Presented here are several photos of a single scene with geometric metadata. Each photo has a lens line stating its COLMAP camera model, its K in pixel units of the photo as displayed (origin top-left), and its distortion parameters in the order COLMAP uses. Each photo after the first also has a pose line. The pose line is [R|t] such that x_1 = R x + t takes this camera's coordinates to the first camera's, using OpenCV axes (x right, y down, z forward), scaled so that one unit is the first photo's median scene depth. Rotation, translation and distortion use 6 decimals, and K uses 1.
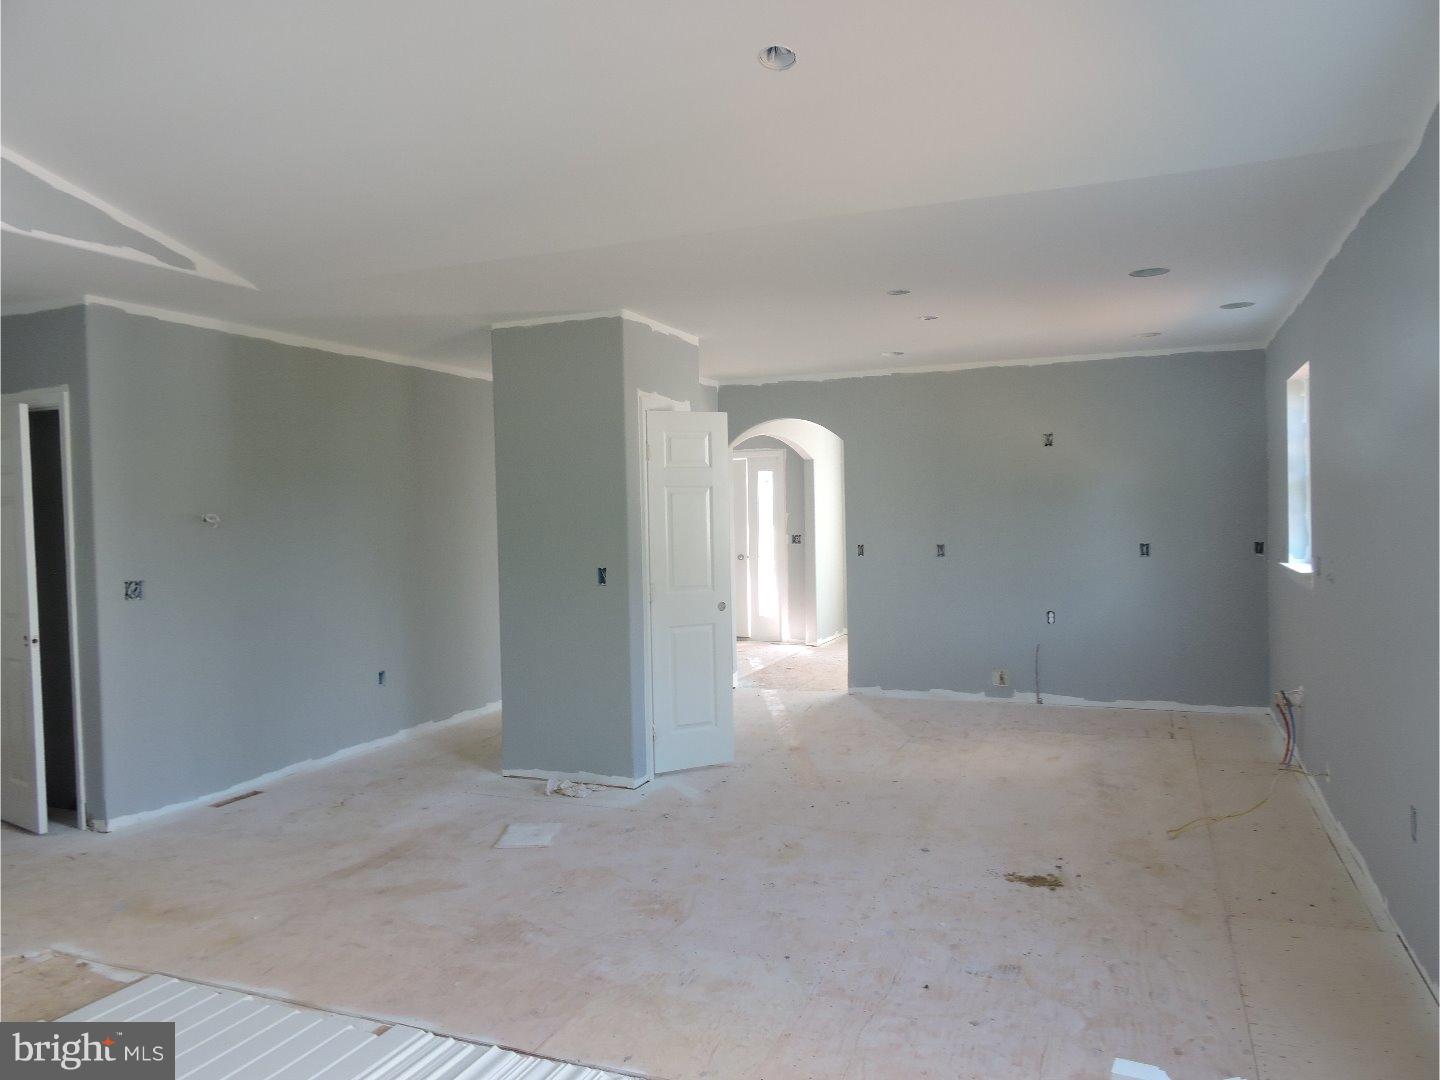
lens RADIAL K [[1024.2, 0, 720.0], [0, 1024.2, 540.0], [0, 0, 1]] dist [-0.014485, -0.002441]
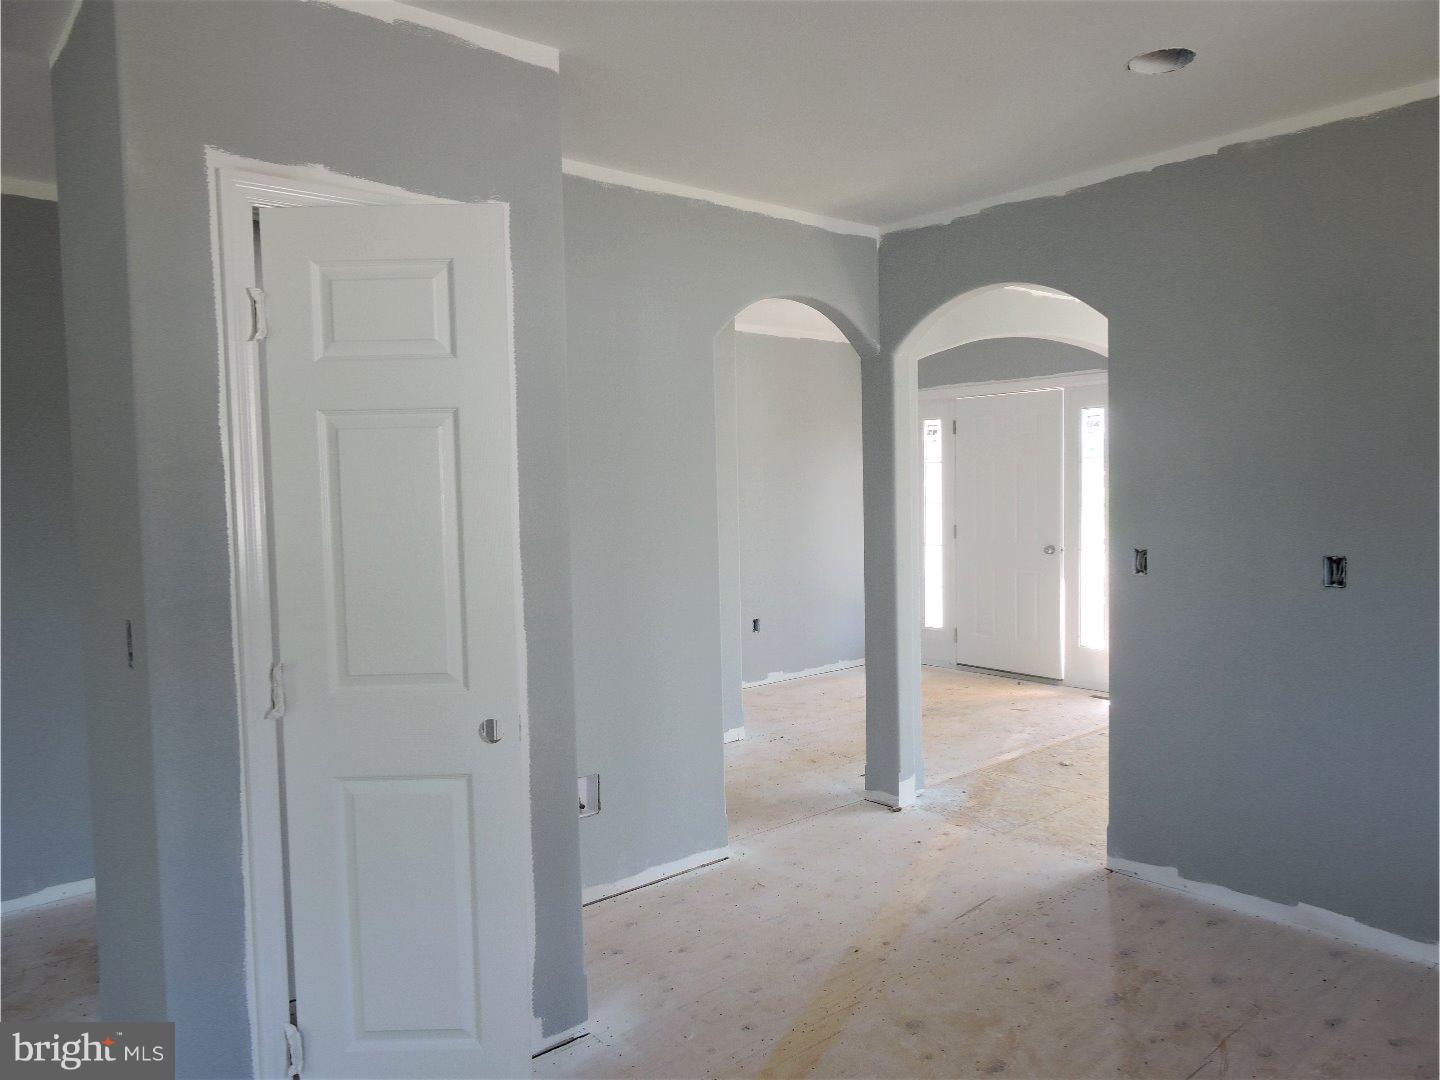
lens RADIAL K [[1024.2, 0, 720.0], [0, 1024.2, 540.0], [0, 0, 1]] dist [-0.014485, -0.002441]
pose [[0.889656, 0.027352, -0.455811, 0.181608], [-0.011105, 0.999205, 0.038286, -0.014955], [0.456496, -0.028999, 0.889253, 0.529730]]
